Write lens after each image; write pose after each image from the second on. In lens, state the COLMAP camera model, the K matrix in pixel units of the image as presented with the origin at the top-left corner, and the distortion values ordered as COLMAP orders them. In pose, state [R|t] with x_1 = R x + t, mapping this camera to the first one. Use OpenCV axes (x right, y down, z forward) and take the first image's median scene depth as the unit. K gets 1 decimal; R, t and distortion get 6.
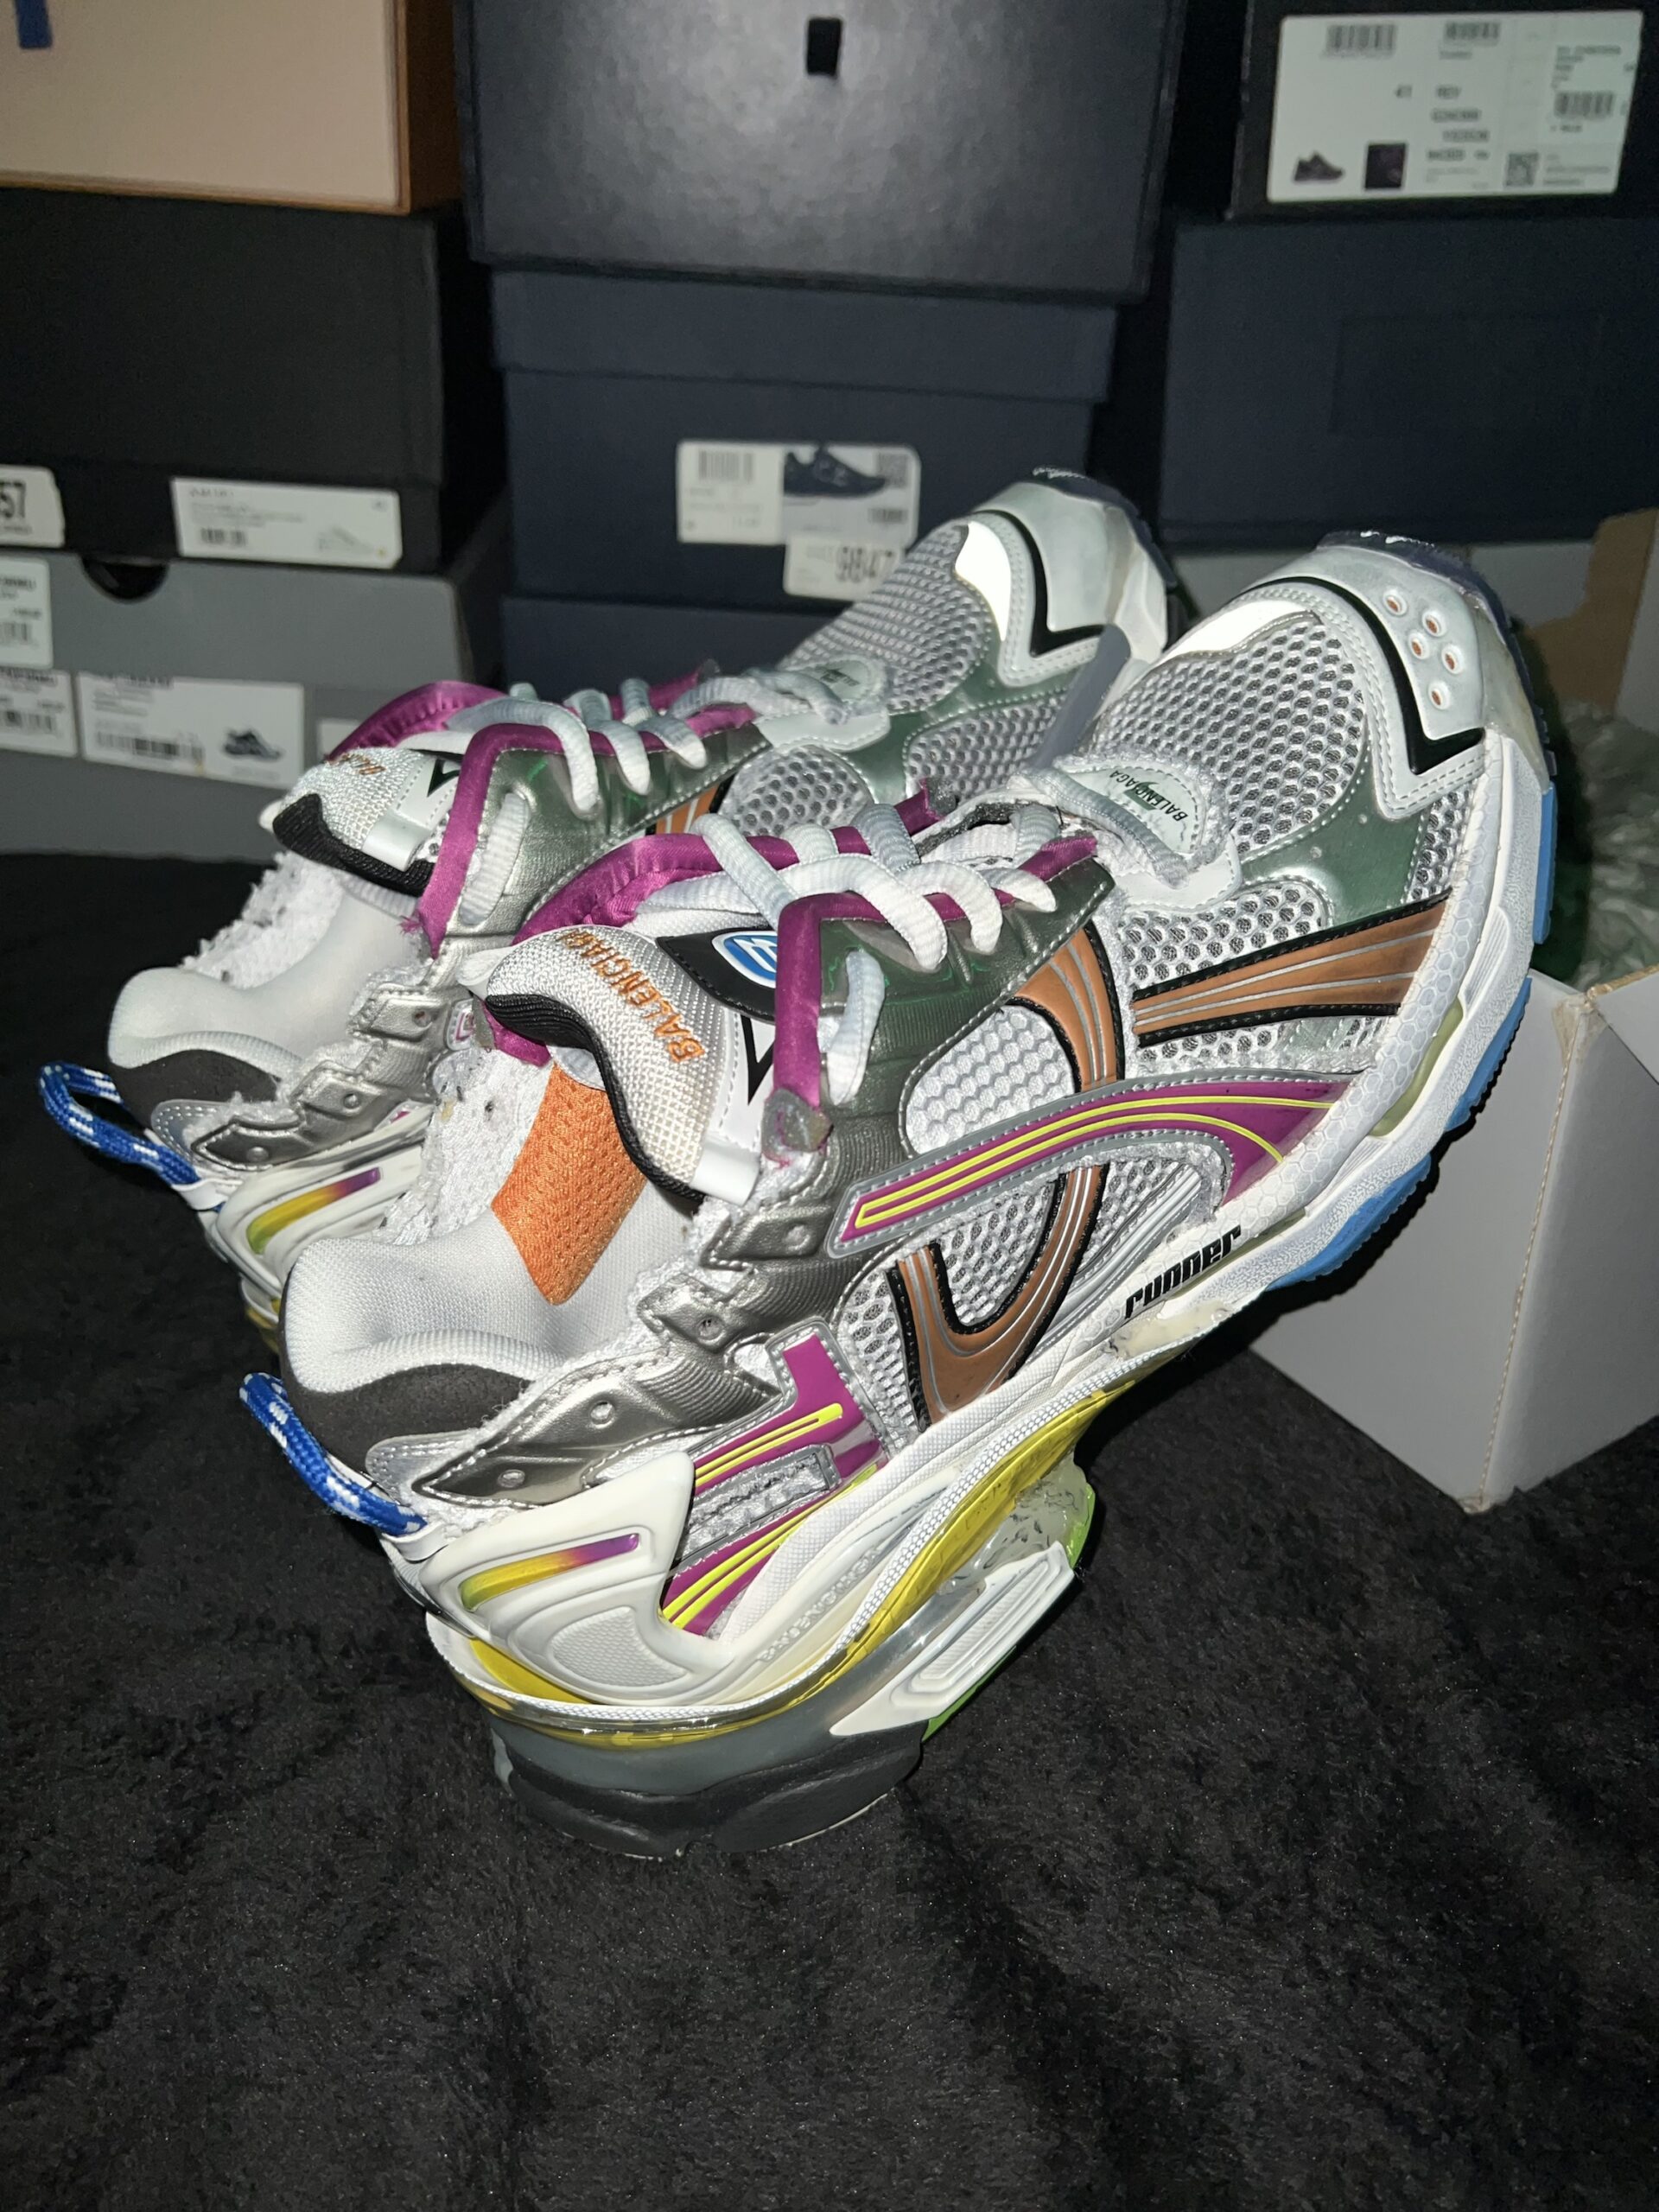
lens RADIAL K [[1674.5, 0, 836.3], [0, 1674.5, 1091.2], [0, 0, 1]] dist [0.158263, -0.498455]
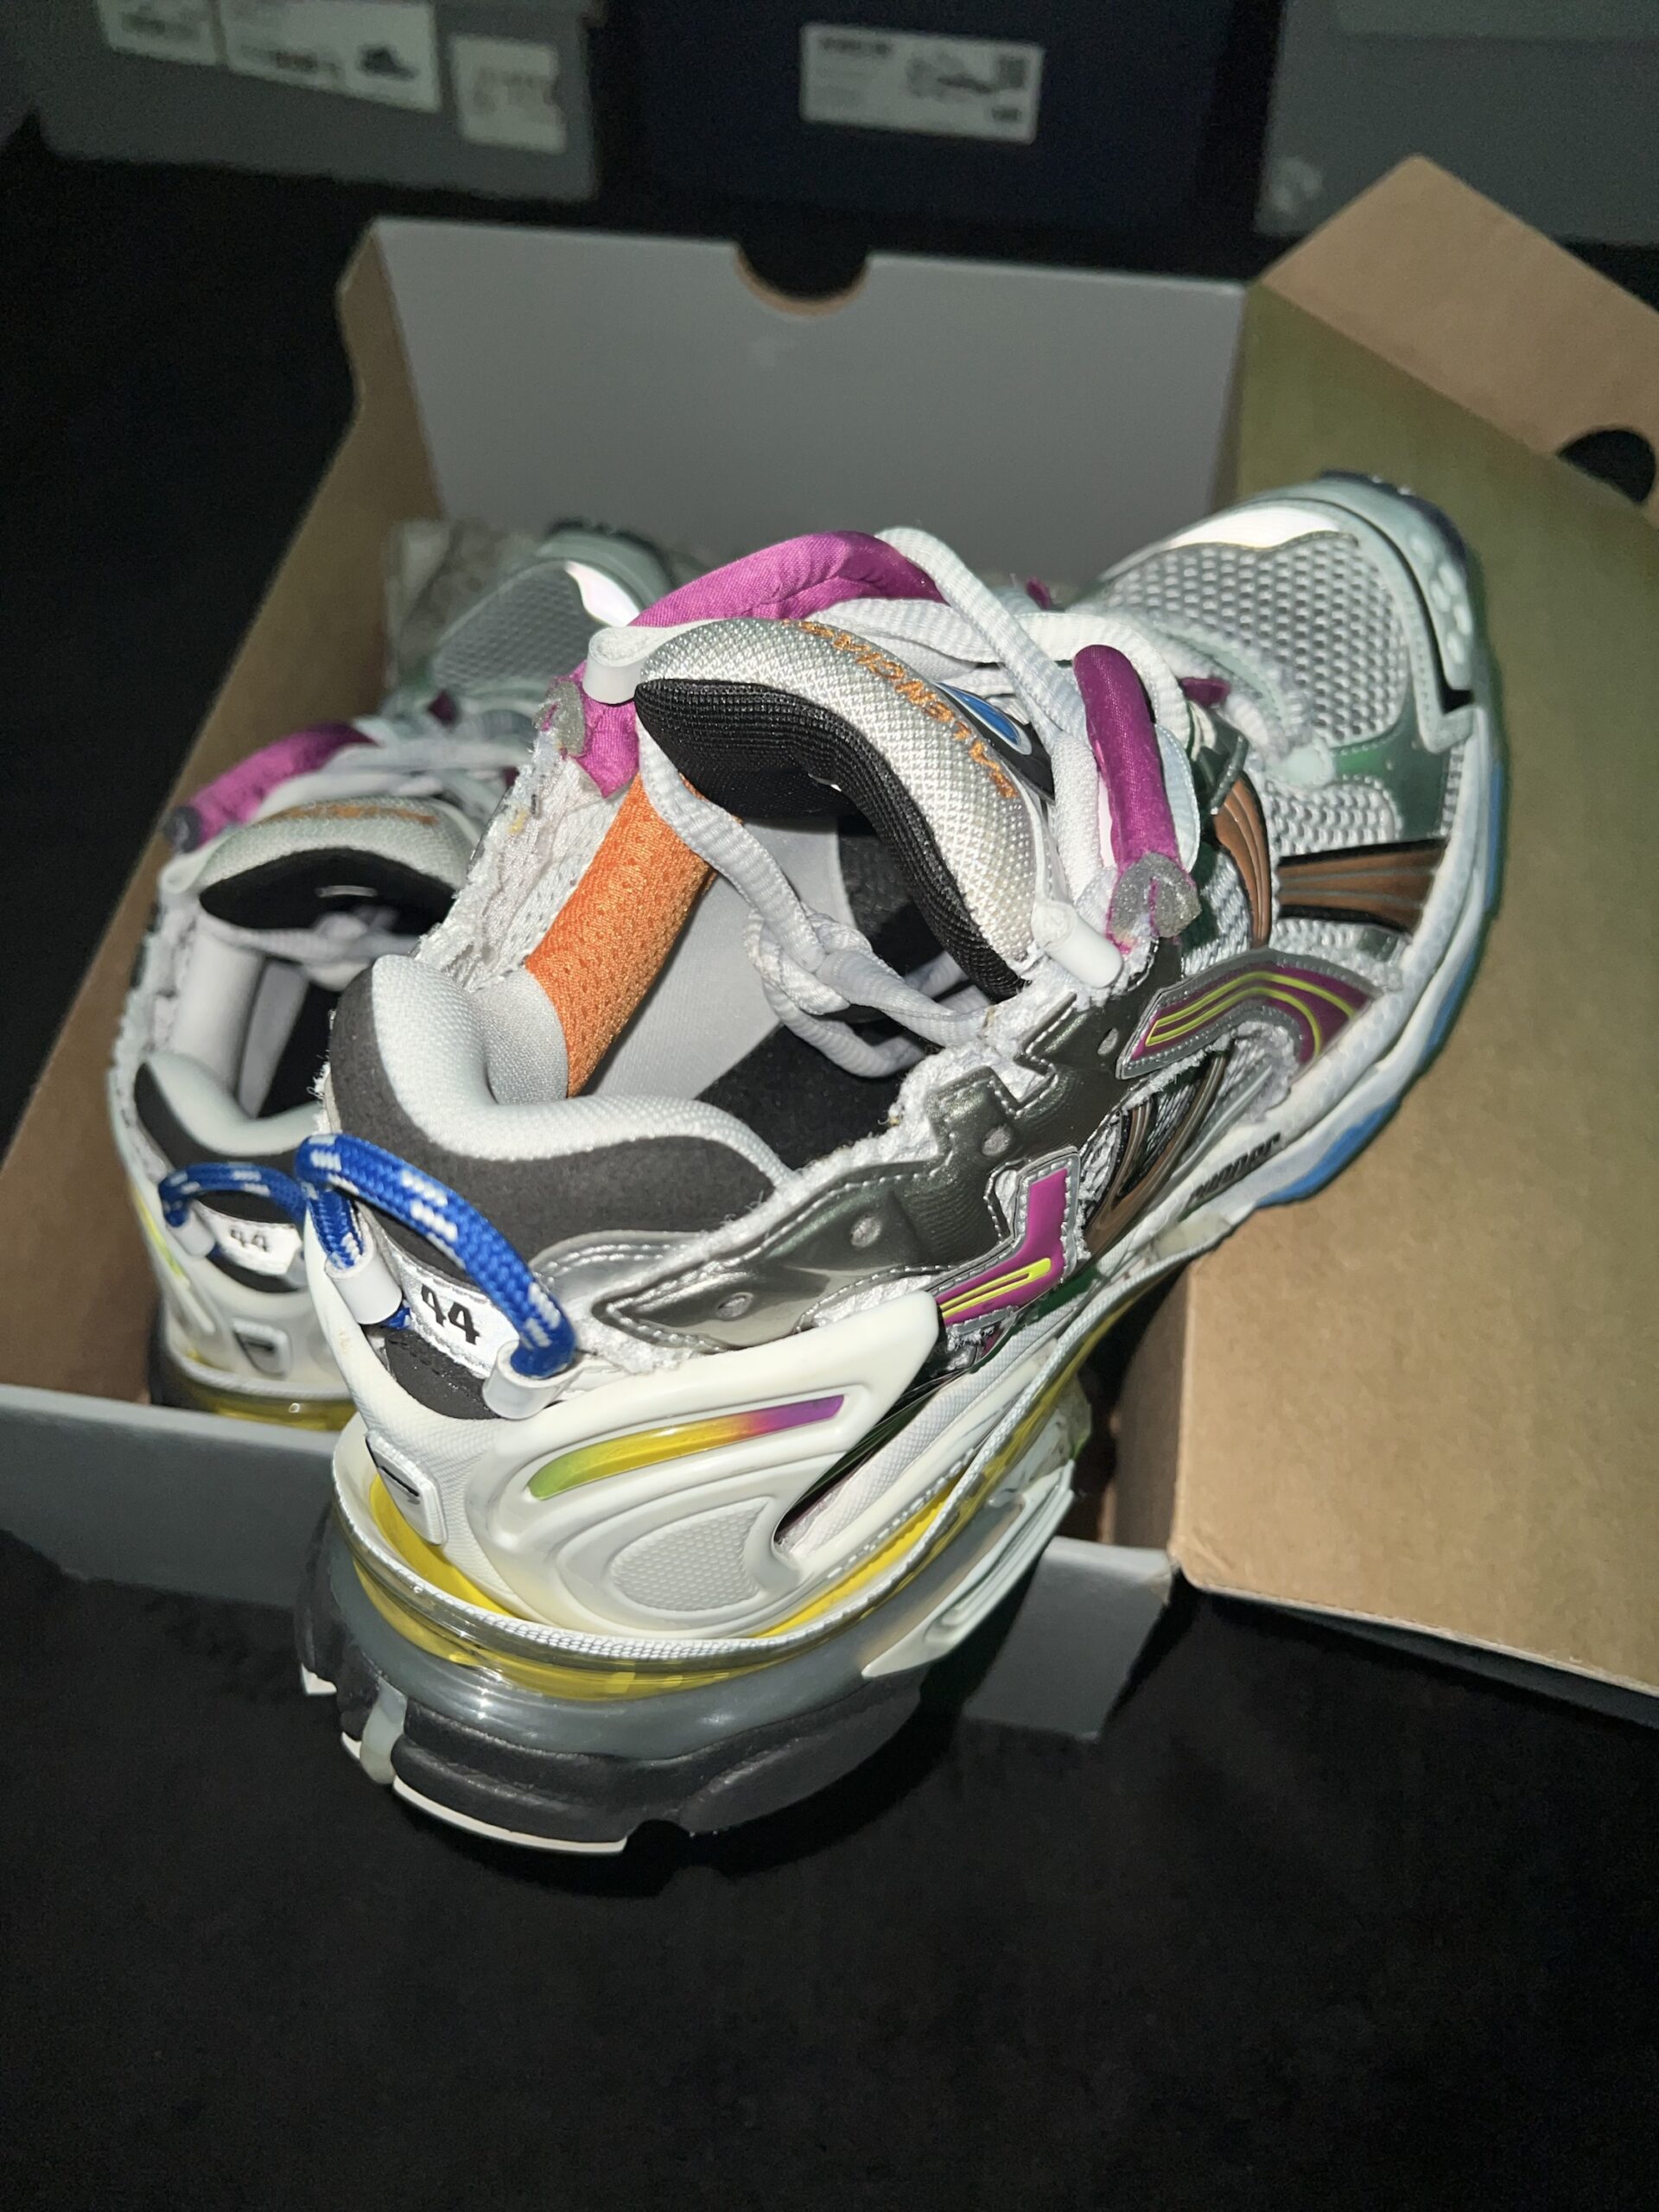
lens RADIAL K [[1674.5, 0, 836.3], [0, 1674.5, 1091.2], [0, 0, 1]] dist [0.158263, -0.498455]
pose [[0.872878, 0.144586, 0.466024, -0.445201], [-0.136023, 0.989331, -0.052169, 0.147844], [-0.468595, -0.017853, 0.883233, 0.294530]]
